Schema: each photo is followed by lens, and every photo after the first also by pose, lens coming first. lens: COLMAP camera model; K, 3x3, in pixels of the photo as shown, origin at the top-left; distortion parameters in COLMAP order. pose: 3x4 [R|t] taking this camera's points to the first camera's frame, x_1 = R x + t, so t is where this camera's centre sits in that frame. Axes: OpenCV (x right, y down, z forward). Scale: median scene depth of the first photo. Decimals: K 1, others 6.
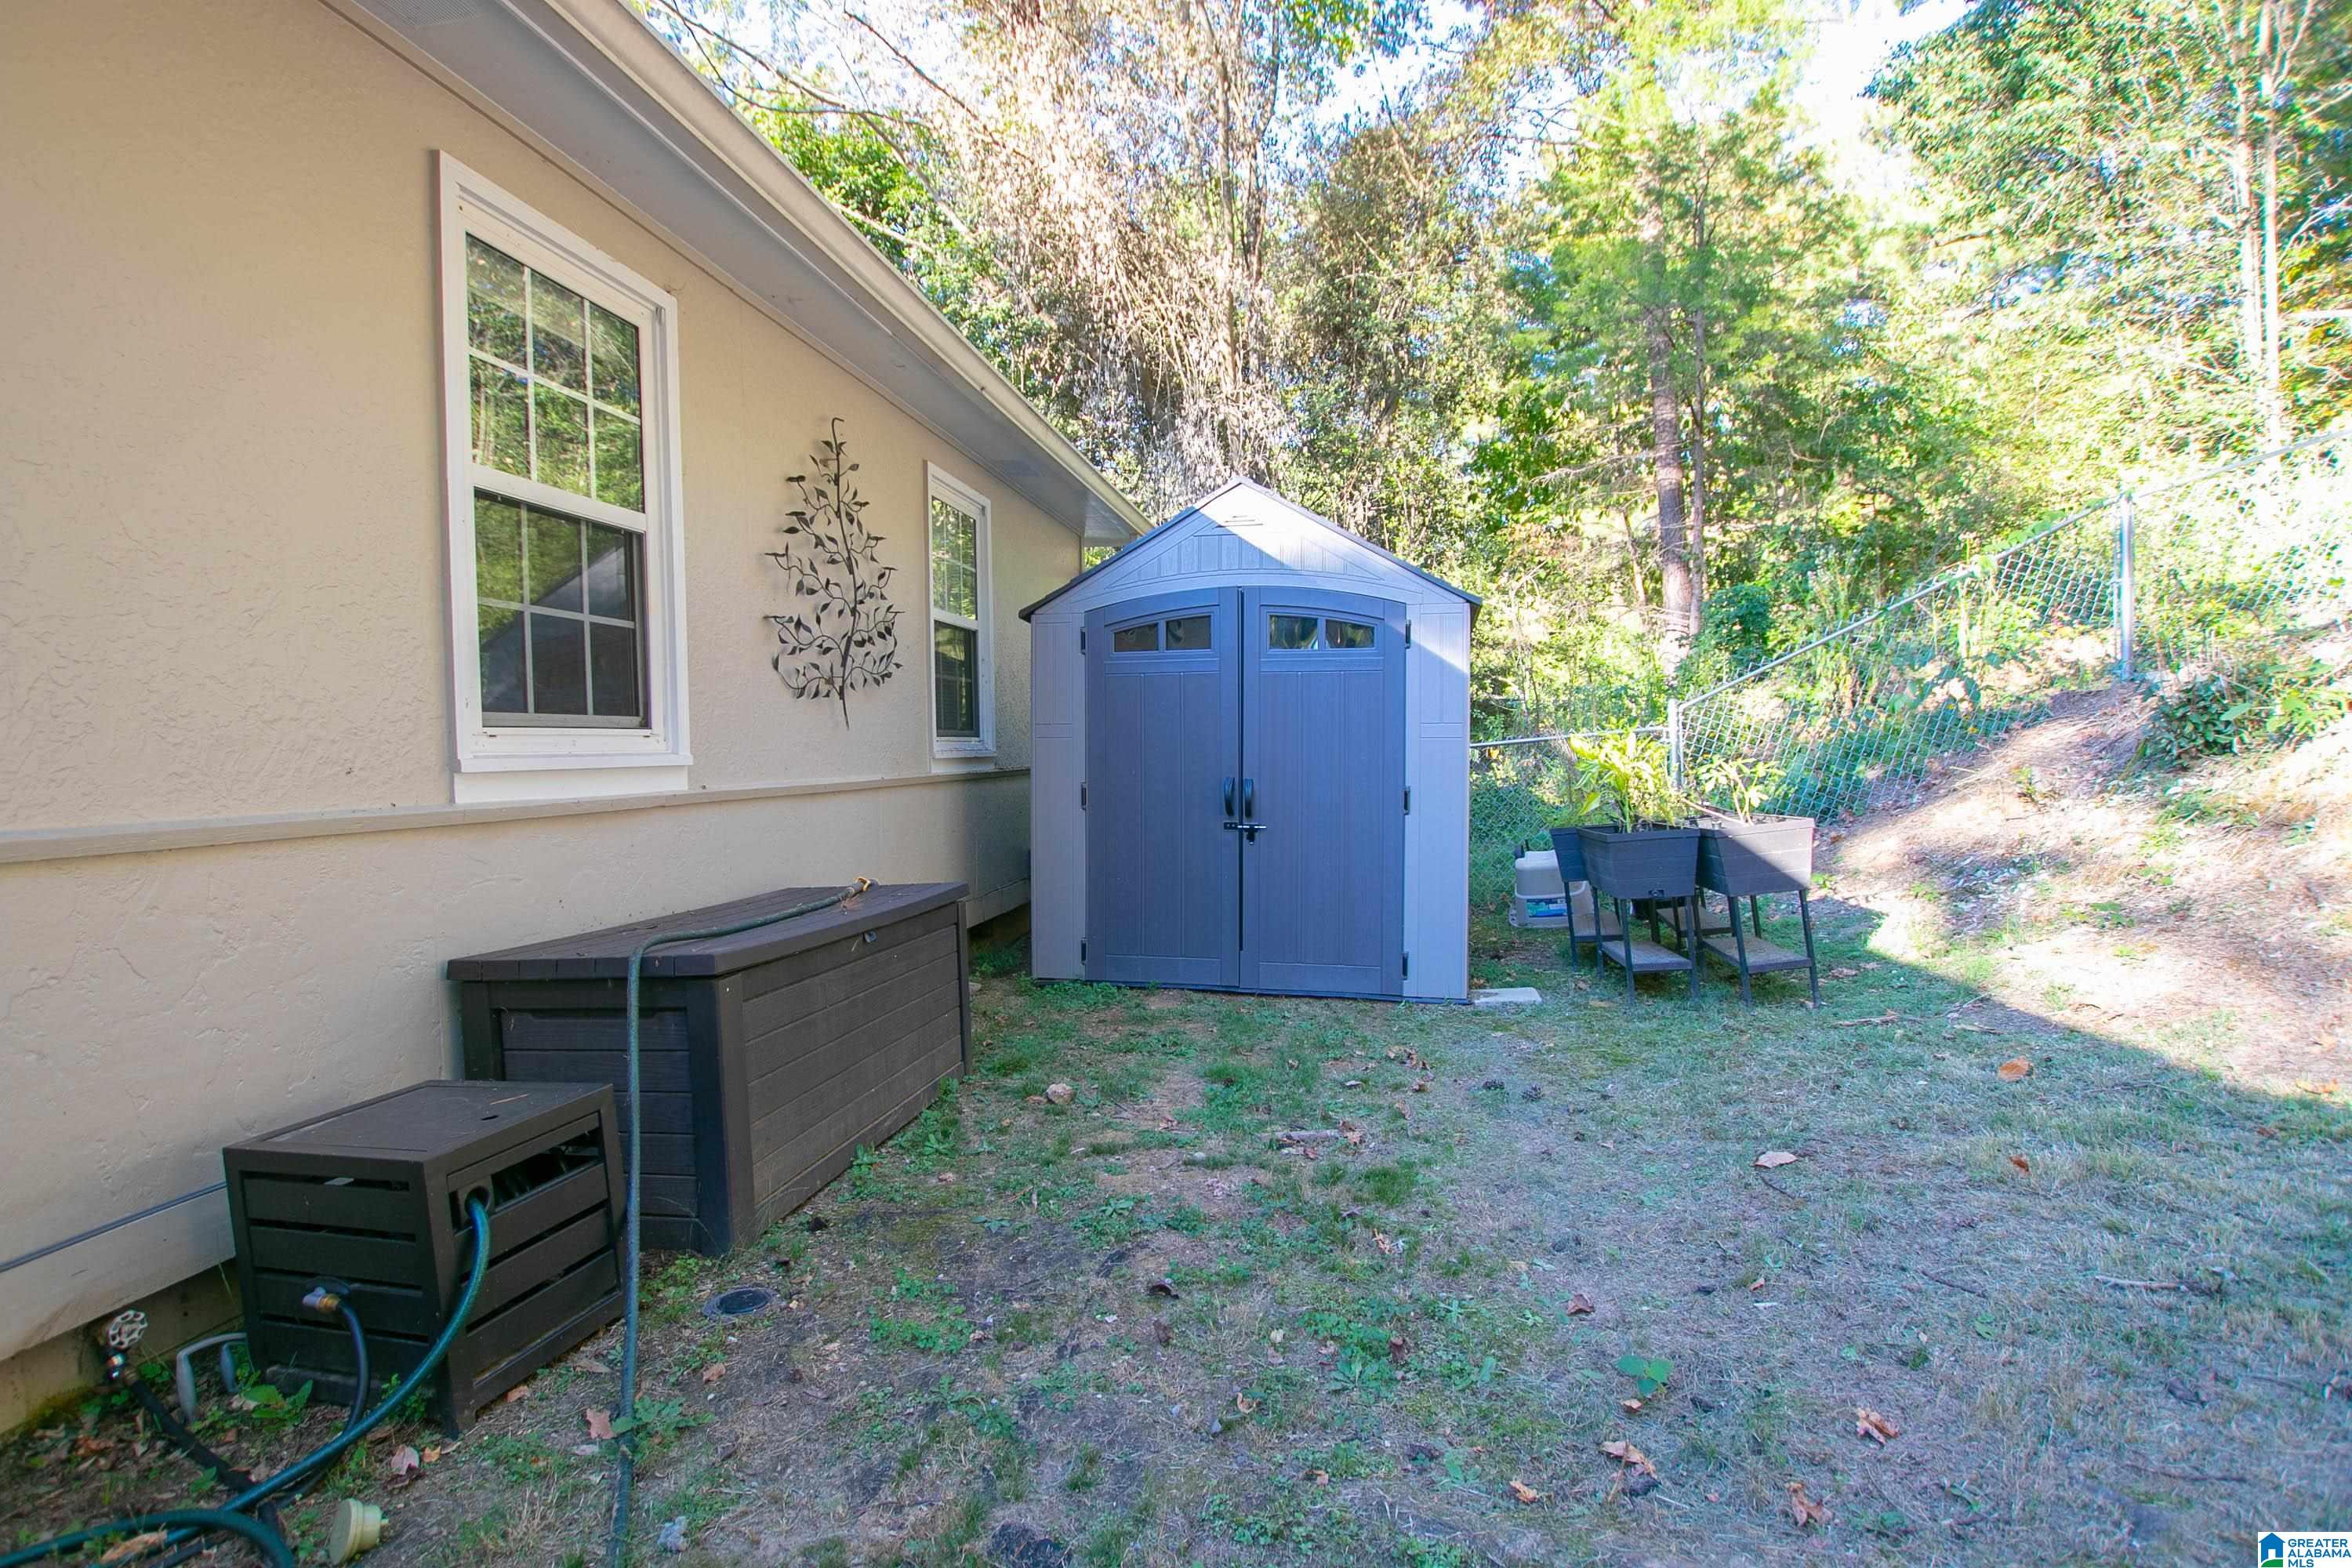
lens RADIAL K [[1090.8, 0, 1193.7], [0, 1090.8, 789.8], [0, 0, 1]] dist [-0.033418, 0.004485]
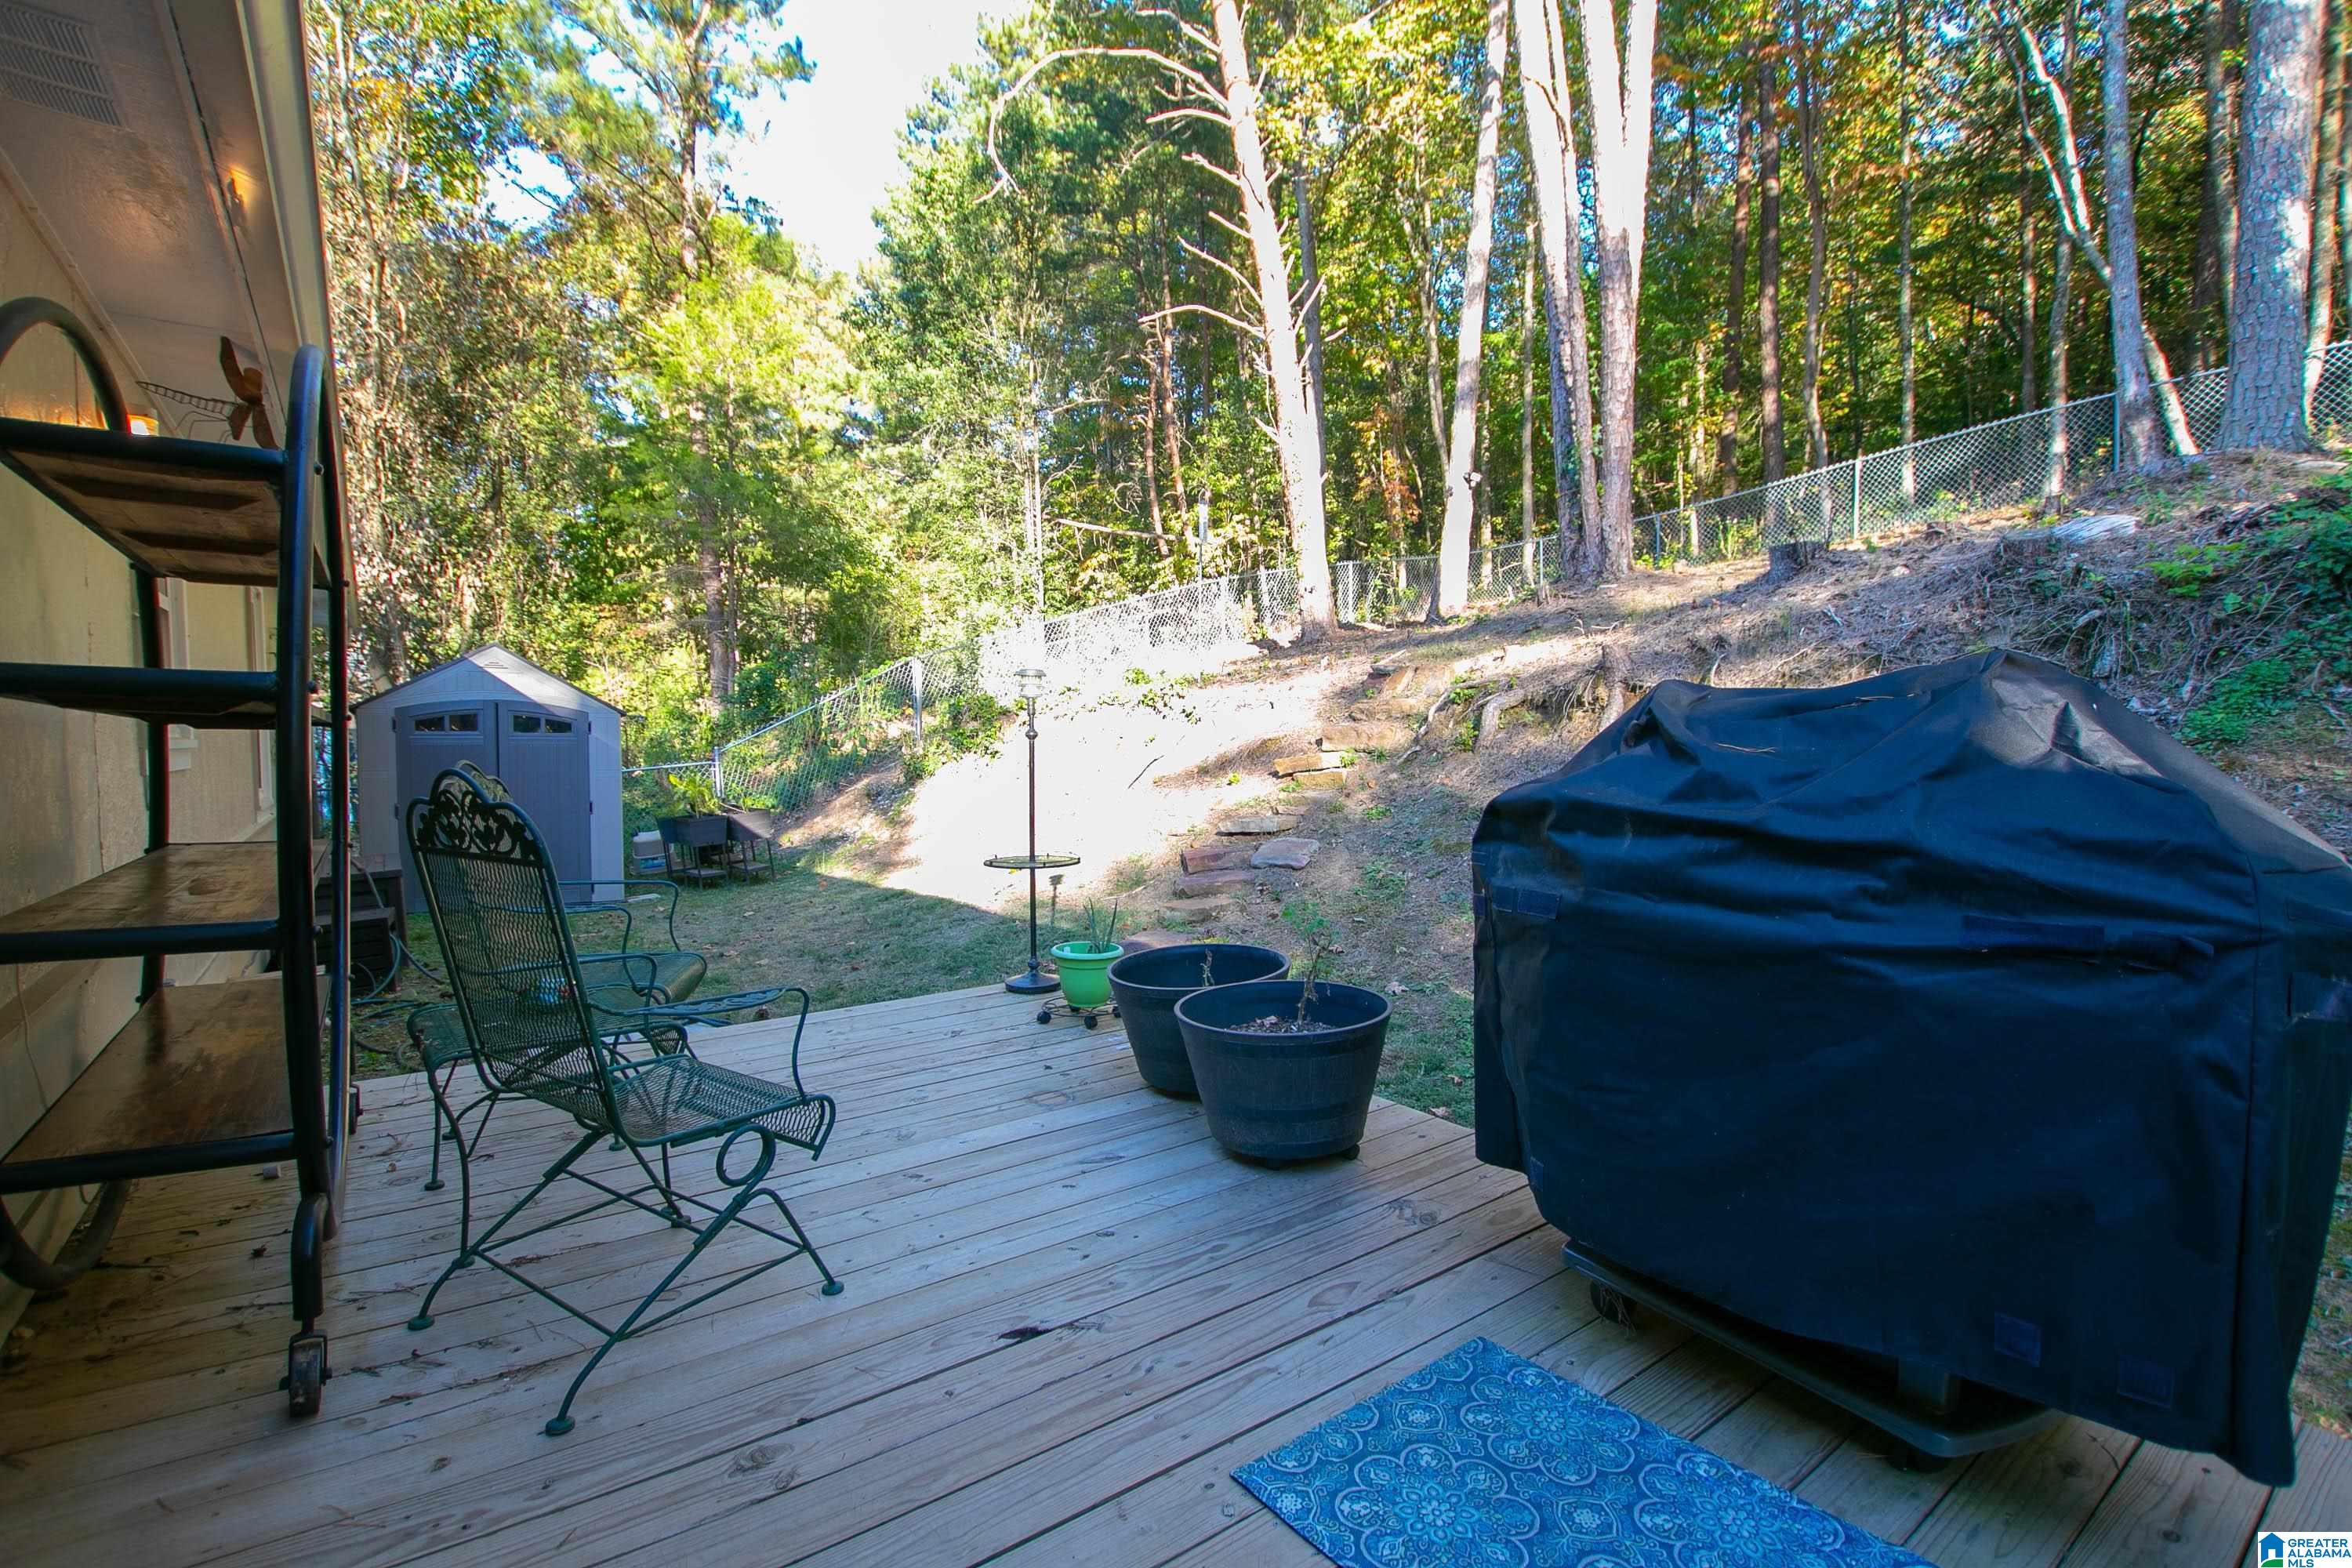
lens RADIAL K [[1090.8, 0, 1179.9], [0, 1090.8, 794.1], [0, 0, 1]] dist [-0.033418, 0.004485]
pose [[0.669683, -0.020486, 0.742365, -0.545959], [0.018180, 0.999772, 0.011189, -0.017375], [-0.742425, 0.006003, 0.669902, -1.144941]]
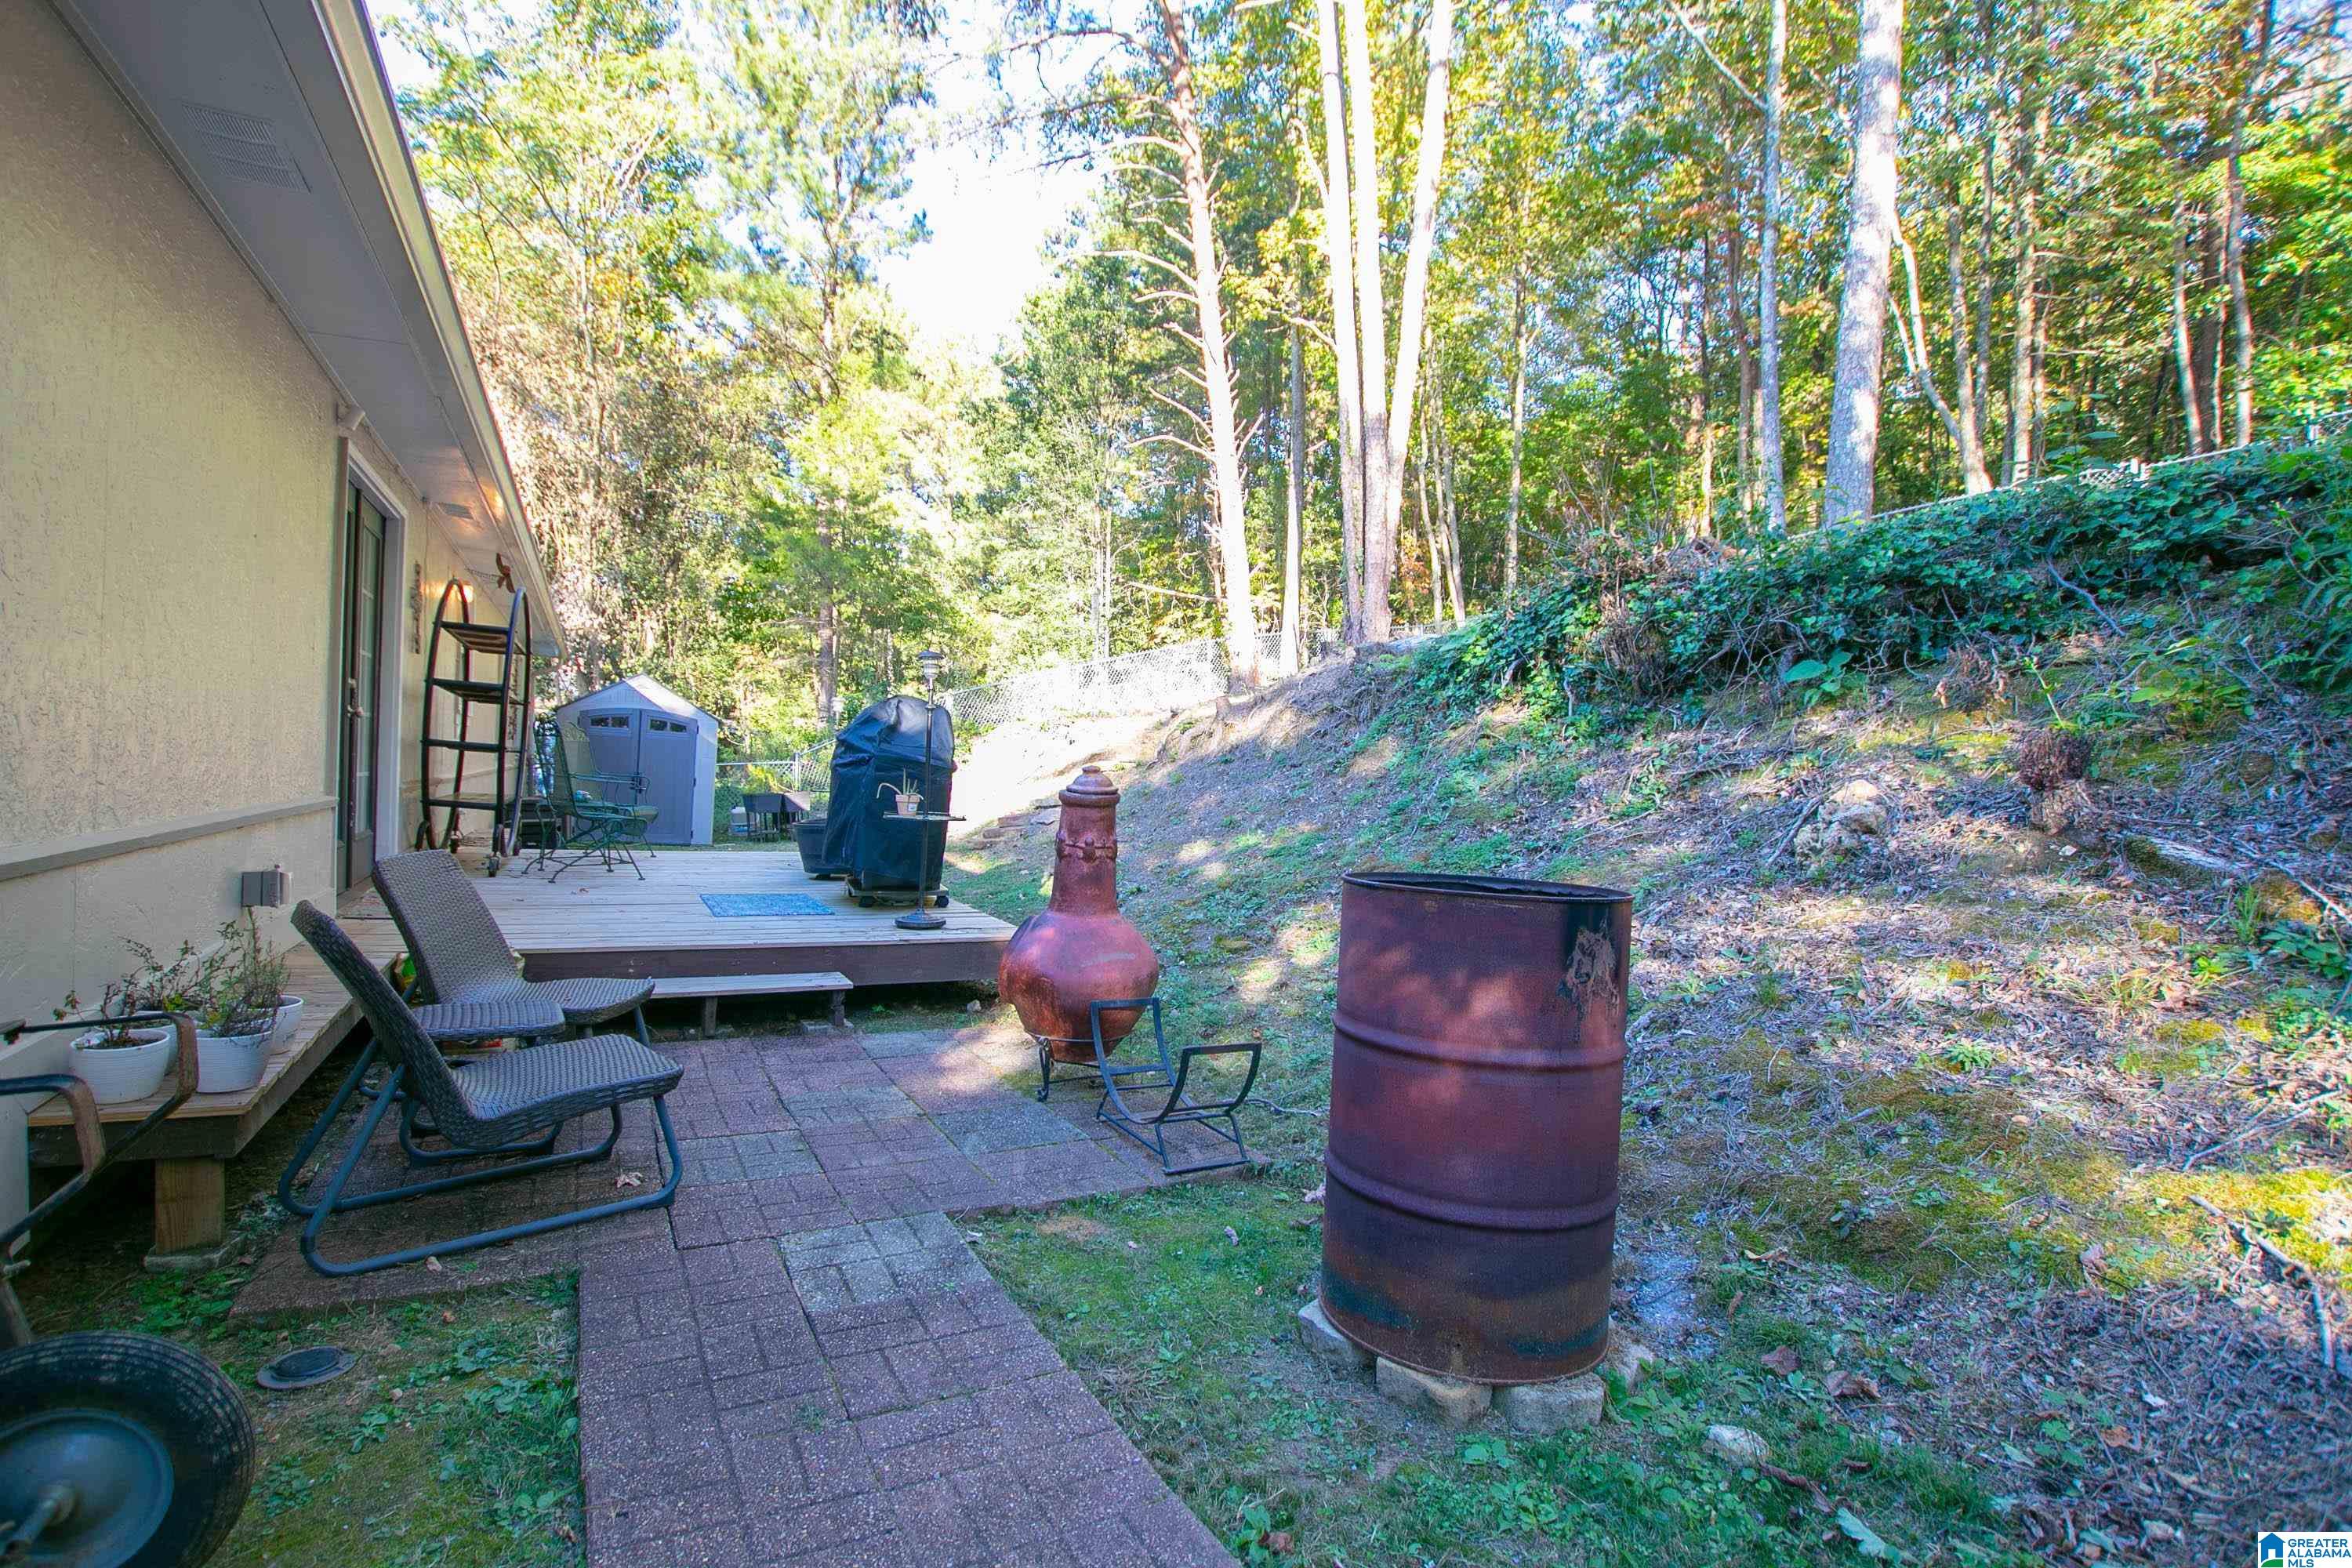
lens RADIAL K [[1090.8, 0, 1168.7], [0, 1090.8, 787.3], [0, 0, 1]] dist [-0.033418, 0.004485]
pose [[0.776256, 0.054071, 0.628094, -0.660963], [-0.040491, 0.998534, -0.035919, 0.074594], [-0.629116, 0.002450, 0.777308, -2.150437]]
